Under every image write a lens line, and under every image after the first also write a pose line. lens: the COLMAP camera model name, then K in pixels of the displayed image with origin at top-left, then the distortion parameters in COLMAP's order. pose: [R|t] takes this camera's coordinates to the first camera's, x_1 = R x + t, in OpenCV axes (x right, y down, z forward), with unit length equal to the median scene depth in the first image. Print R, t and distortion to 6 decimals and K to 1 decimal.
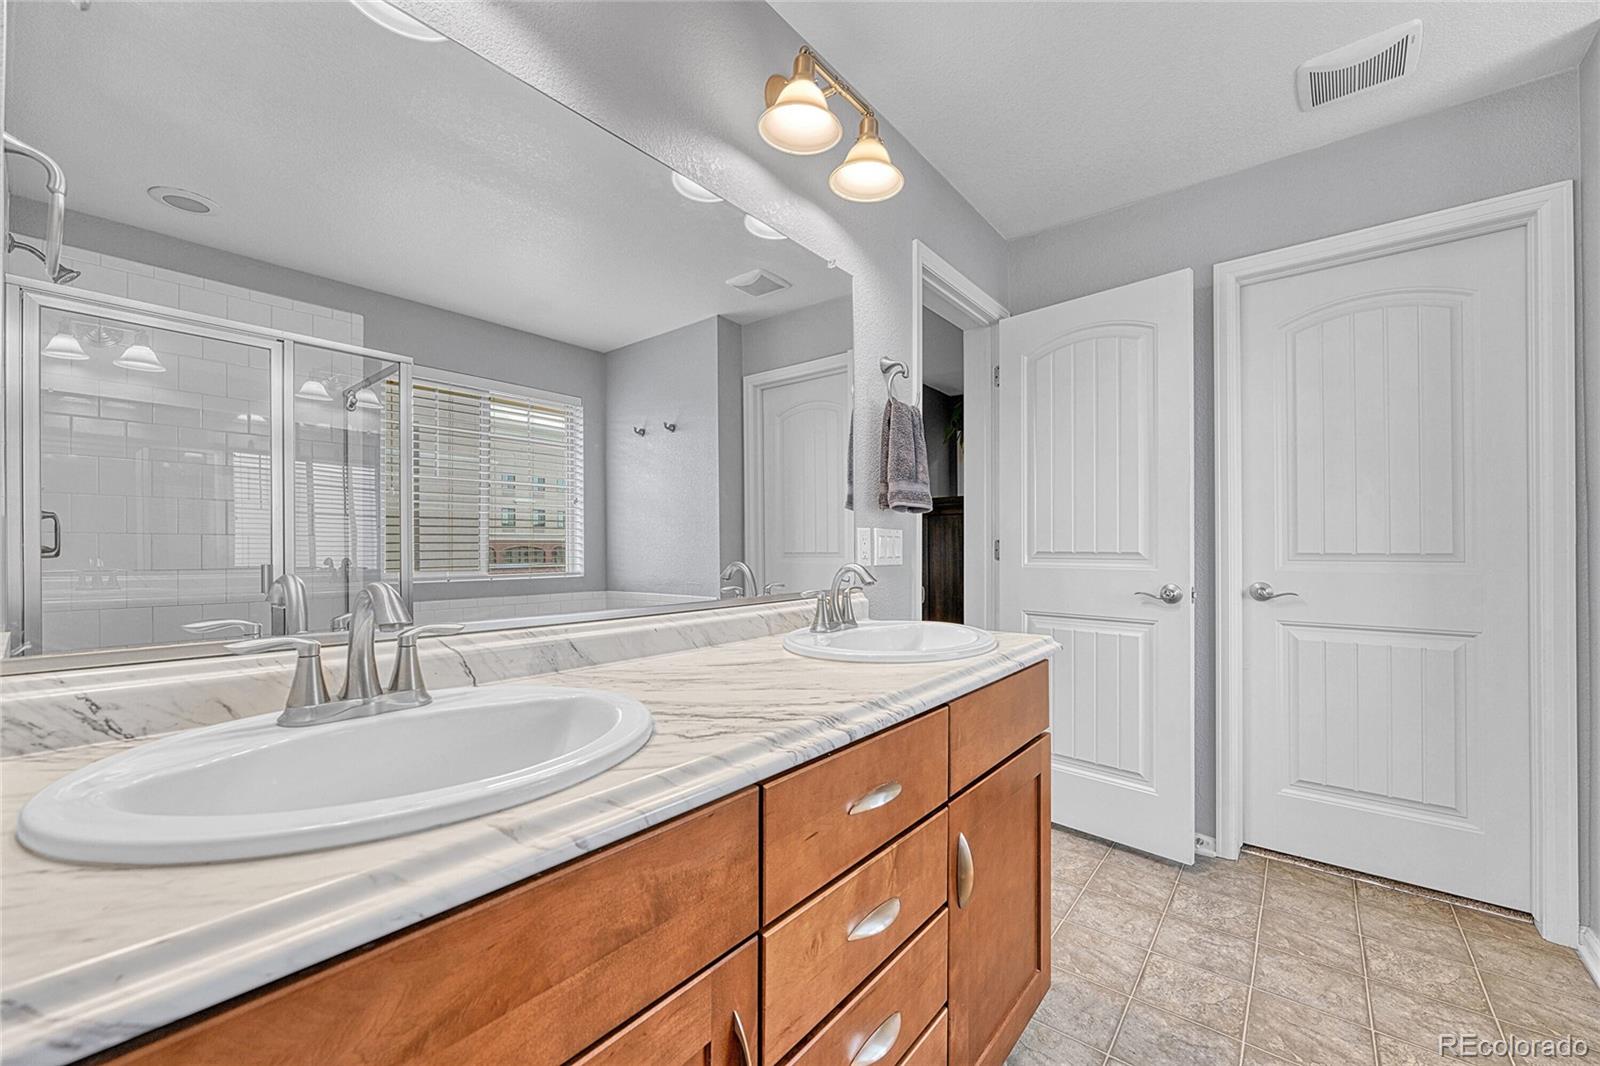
lens RADIAL K [[631.0, 0, 798.6], [0, 631.0, 549.2], [0, 0, 1]] dist [0.001540, 0.000331]
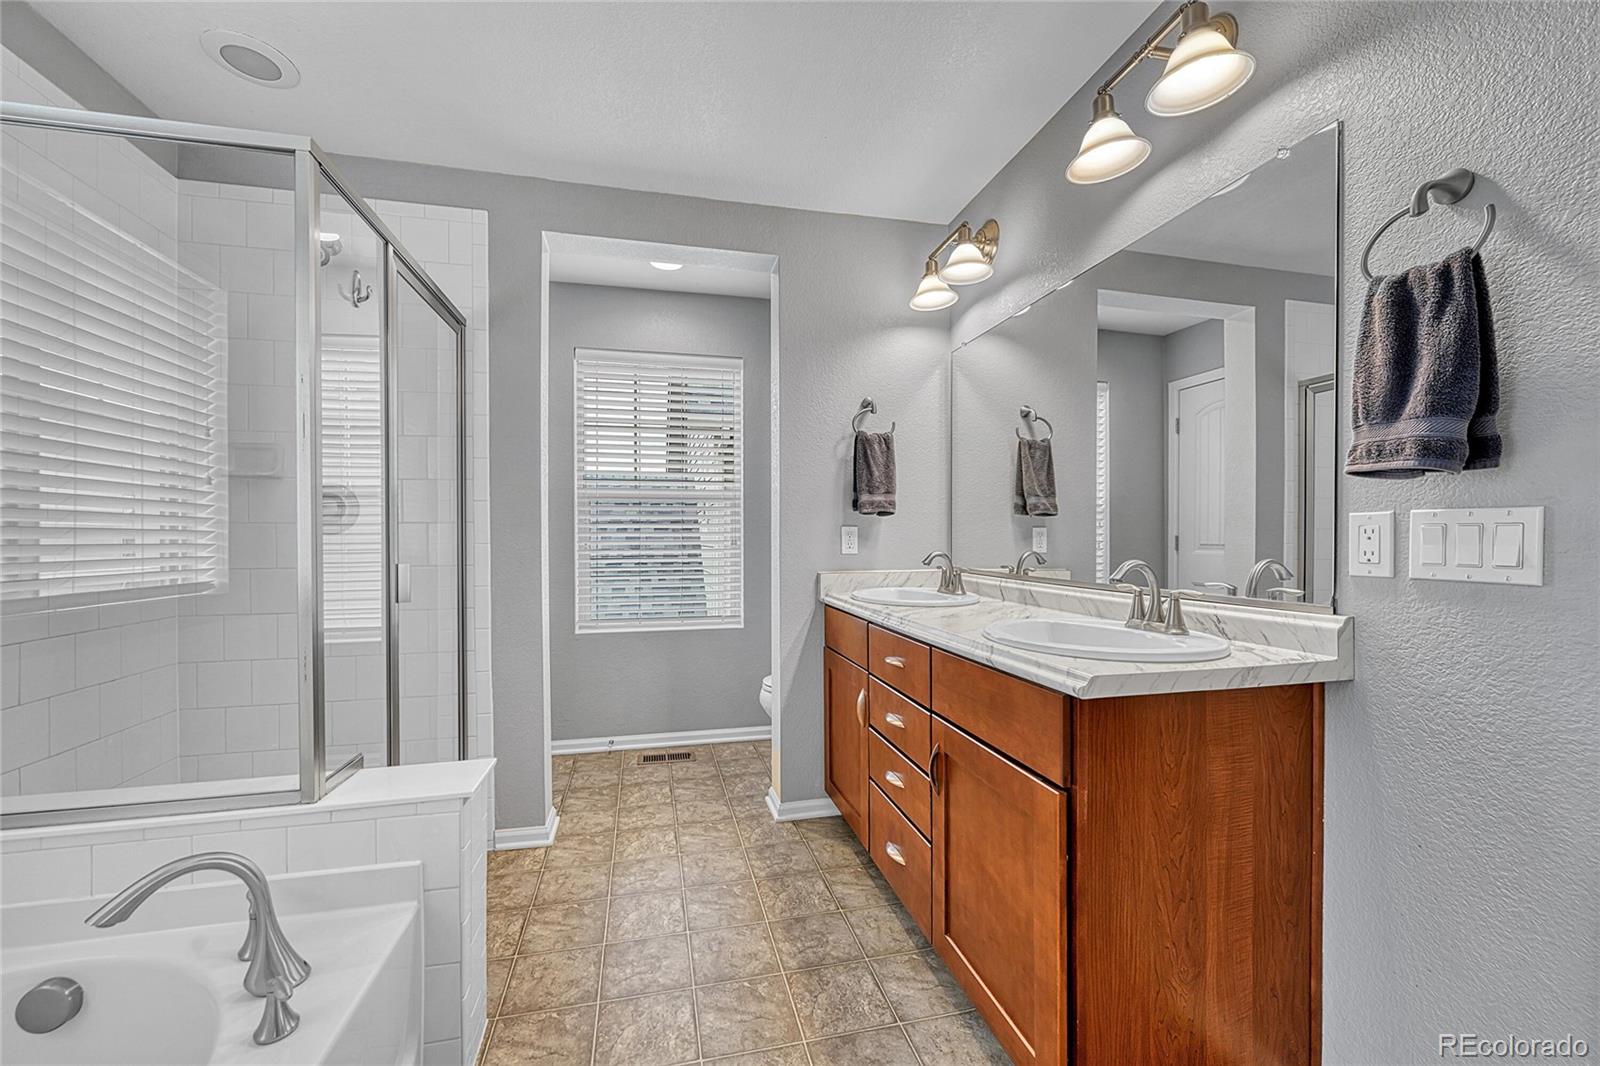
lens RADIAL K [[631.0, 0, 798.2], [0, 631.0, 539.6], [0, 0, 1]] dist [0.001540, 0.000331]
pose [[-0.603822, 0.008278, -0.797076, 1.427949], [0.013688, 0.999906, 0.000015, 0.000439], [0.797002, -0.010901, -0.603878, 1.601997]]
